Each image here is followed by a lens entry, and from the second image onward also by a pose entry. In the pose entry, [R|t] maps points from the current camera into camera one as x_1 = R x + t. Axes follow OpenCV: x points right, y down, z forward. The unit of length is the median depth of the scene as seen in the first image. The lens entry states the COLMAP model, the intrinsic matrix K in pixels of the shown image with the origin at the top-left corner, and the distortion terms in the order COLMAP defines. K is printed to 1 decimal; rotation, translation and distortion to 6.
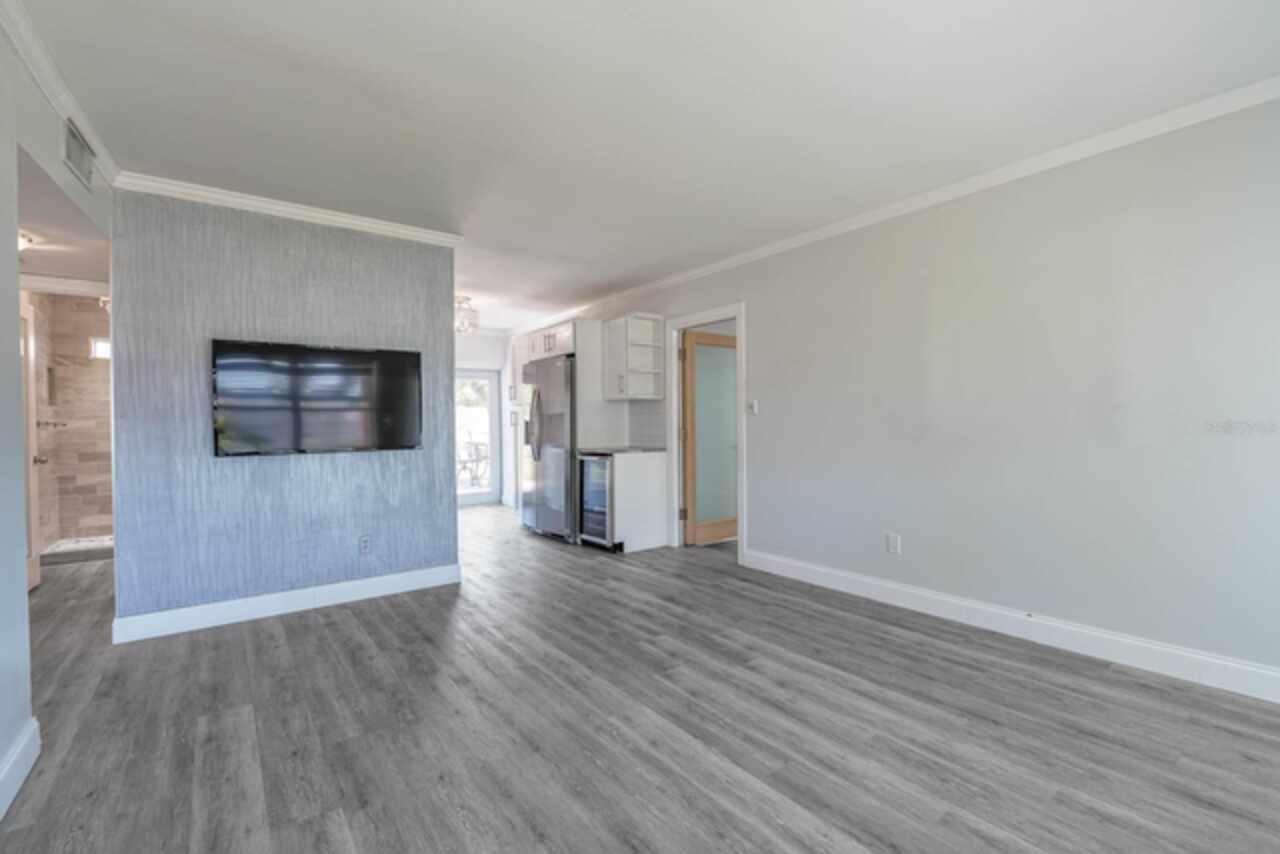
lens RADIAL K [[562.9, 0, 636.5], [0, 562.9, 429.6], [0, 0, 1]] dist [-0.006692, -0.000062]
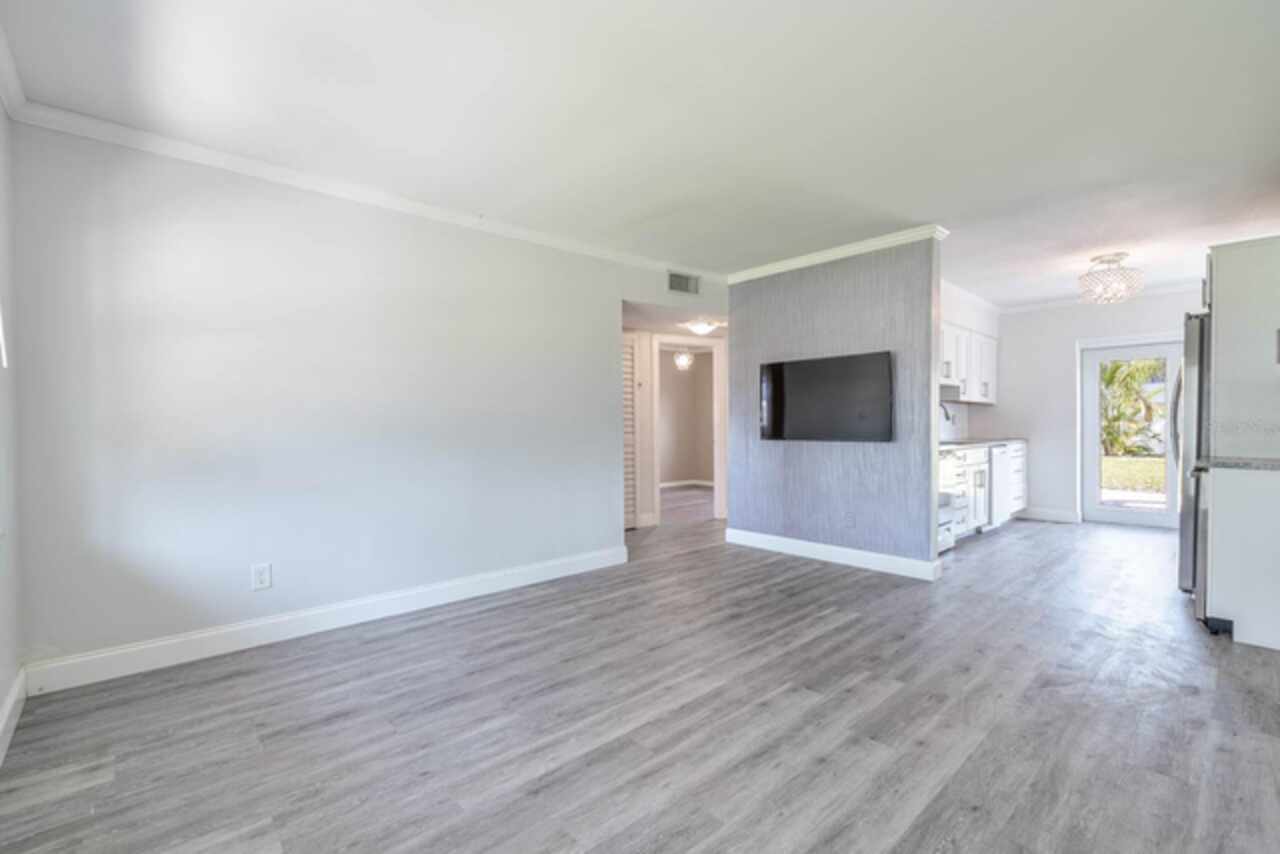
lens RADIAL K [[562.9, 0, 641.5], [0, 562.9, 426.2], [0, 0, 1]] dist [-0.006692, -0.000062]
pose [[0.091791, 0.017506, -0.995624, 0.849371], [-0.006795, 0.999833, 0.016954, -0.013740], [0.995755, 0.005209, 0.091895, 0.583101]]
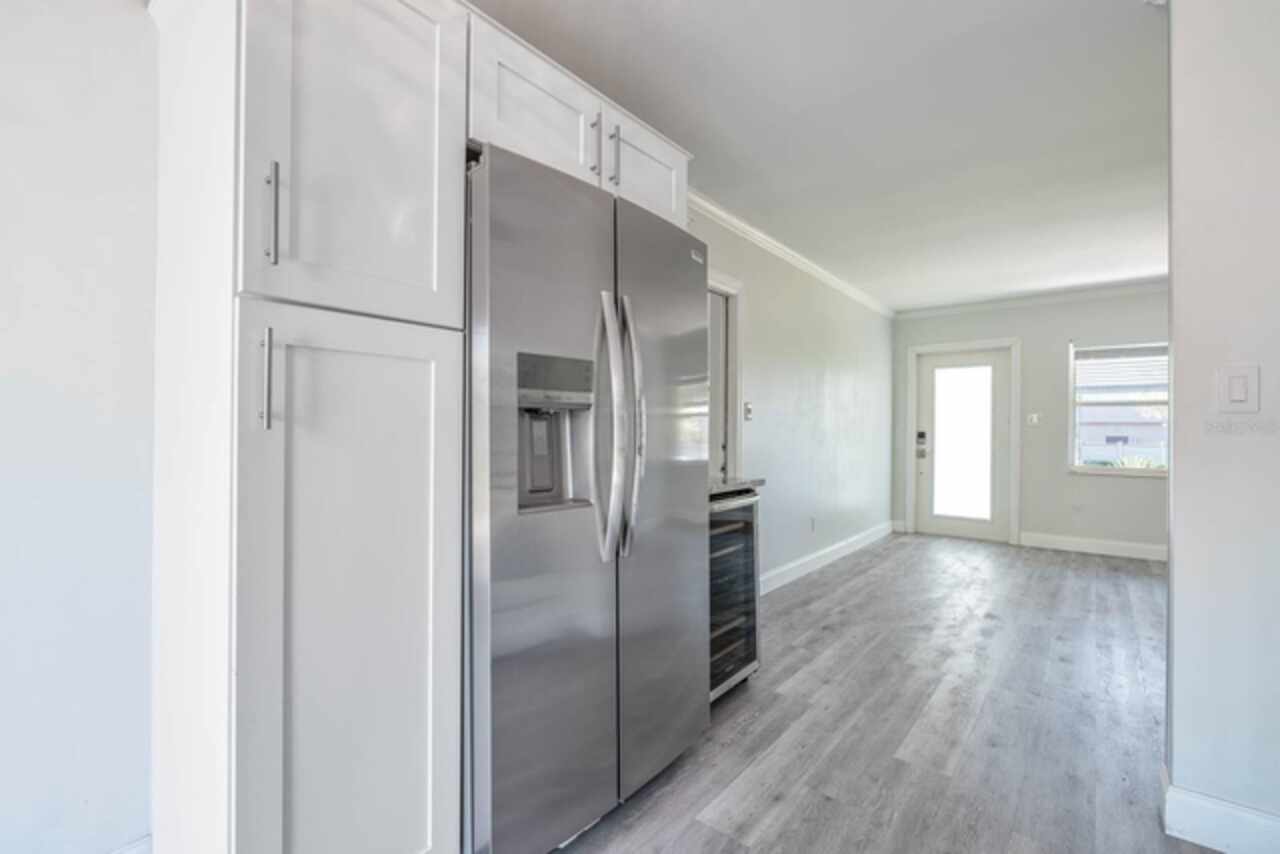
lens RADIAL K [[562.9, 0, 639.4], [0, 562.9, 432.0], [0, 0, 1]] dist [-0.006692, -0.000062]
pose [[-0.240449, 0.010315, 0.970607, -0.887922], [0.009173, 0.999923, -0.008354, -0.005321], [-0.970618, 0.006894, -0.240525, 2.094266]]
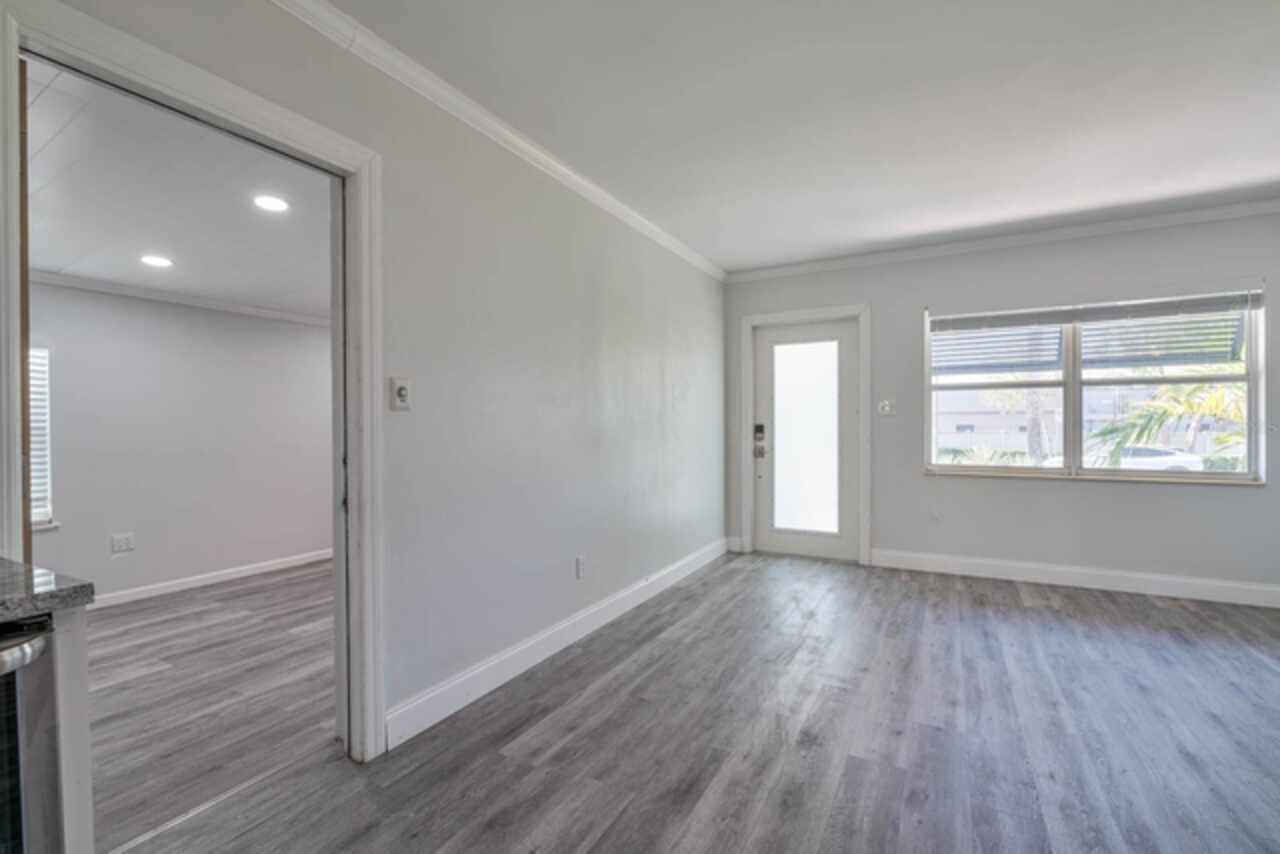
lens RADIAL K [[562.9, 0, 643.9], [0, 562.9, 426.7], [0, 0, 1]] dist [-0.006692, -0.000062]
pose [[-0.417519, 0.010983, 0.908602, -0.461139], [0.021770, 0.999761, -0.002081, -0.011135], [-0.908407, 0.018911, -0.417658, 1.555619]]
